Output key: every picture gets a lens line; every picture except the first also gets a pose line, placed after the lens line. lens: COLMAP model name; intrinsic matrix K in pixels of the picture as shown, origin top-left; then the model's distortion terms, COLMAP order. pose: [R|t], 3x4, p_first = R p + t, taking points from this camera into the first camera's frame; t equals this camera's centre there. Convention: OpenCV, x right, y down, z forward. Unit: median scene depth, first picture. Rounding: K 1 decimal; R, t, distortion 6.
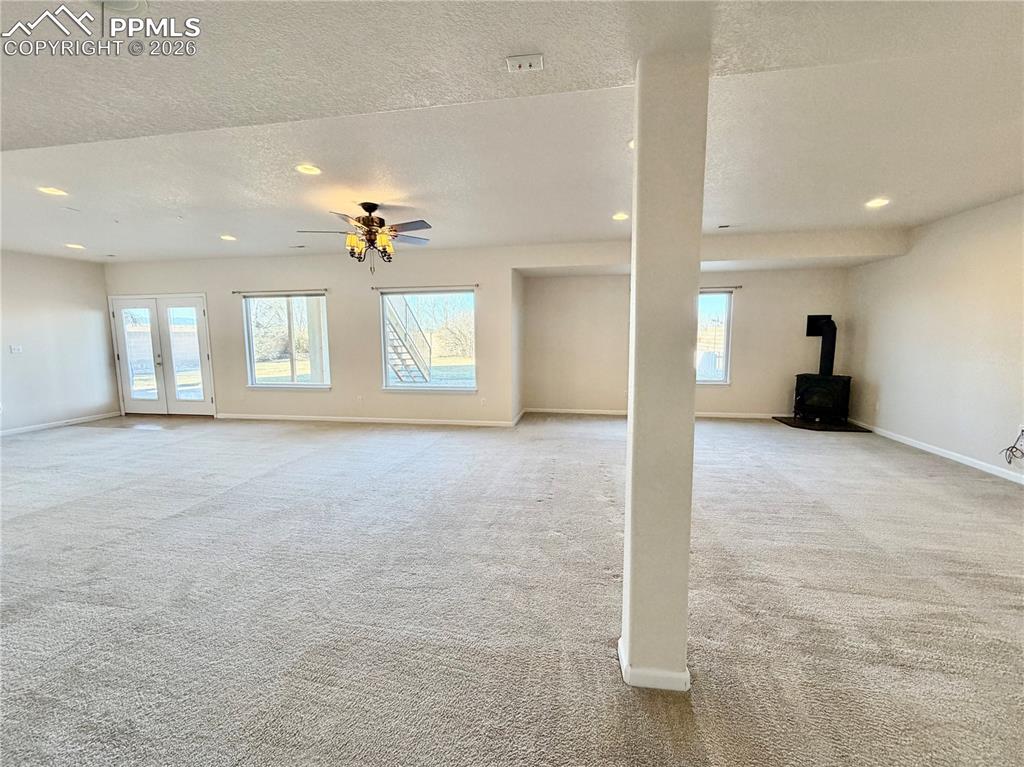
lens RADIAL K [[418.1, 0, 516.0], [0, 418.1, 385.0], [0, 0, 1]] dist [0.001130, 0.000147]
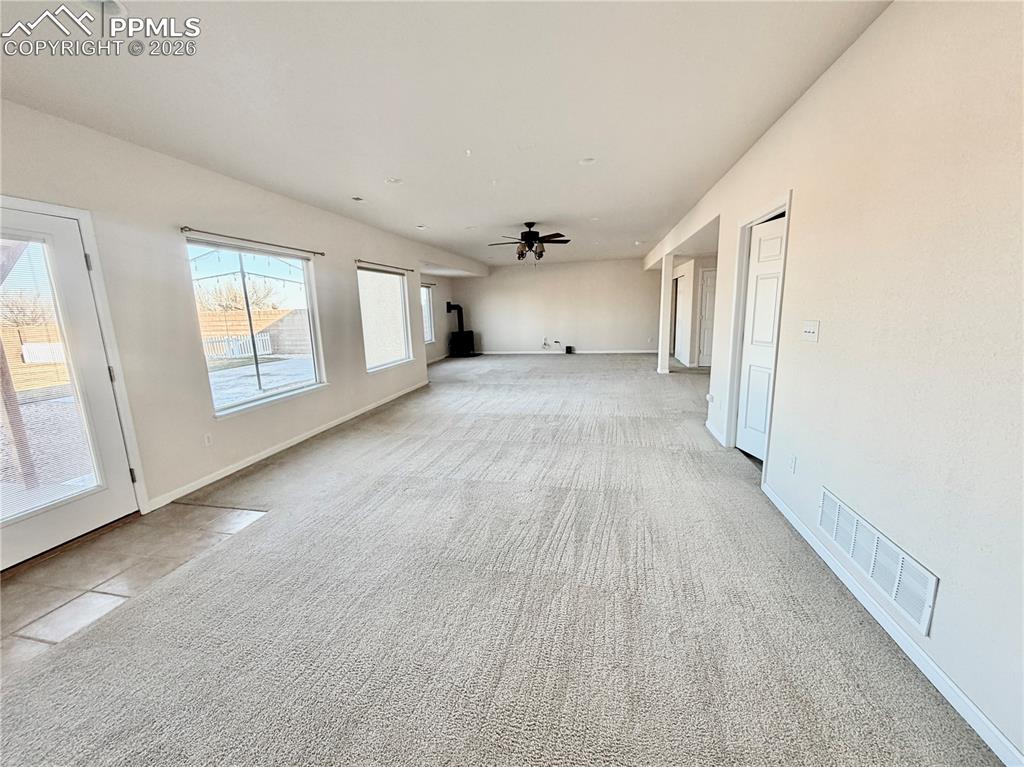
lens RADIAL K [[418.1, 0, 516.0], [0, 418.1, 385.0], [0, 0, 1]] dist [0.001130, 0.000147]
pose [[0.036234, -0.179768, 0.983041, -1.277185], [0.156455, 0.972578, 0.172088, -0.078847], [-0.987020, 0.147566, 0.063366, 0.662412]]
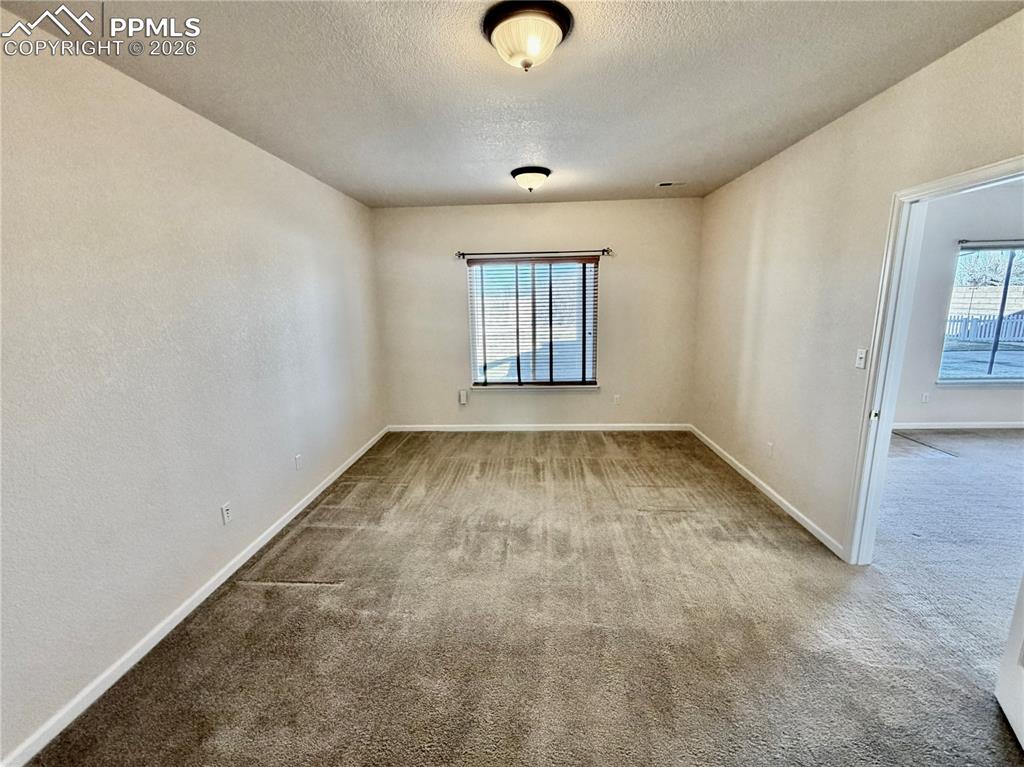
lens RADIAL K [[418.1, 0, 516.0], [0, 418.1, 385.0], [0, 0, 1]] dist [0.001130, 0.000147]
pose [[0.992896, -0.044301, 0.110428, -1.549045], [0.036509, 0.996764, 0.071619, -0.081113], [-0.113244, -0.067078, 0.991300, 0.466519]]
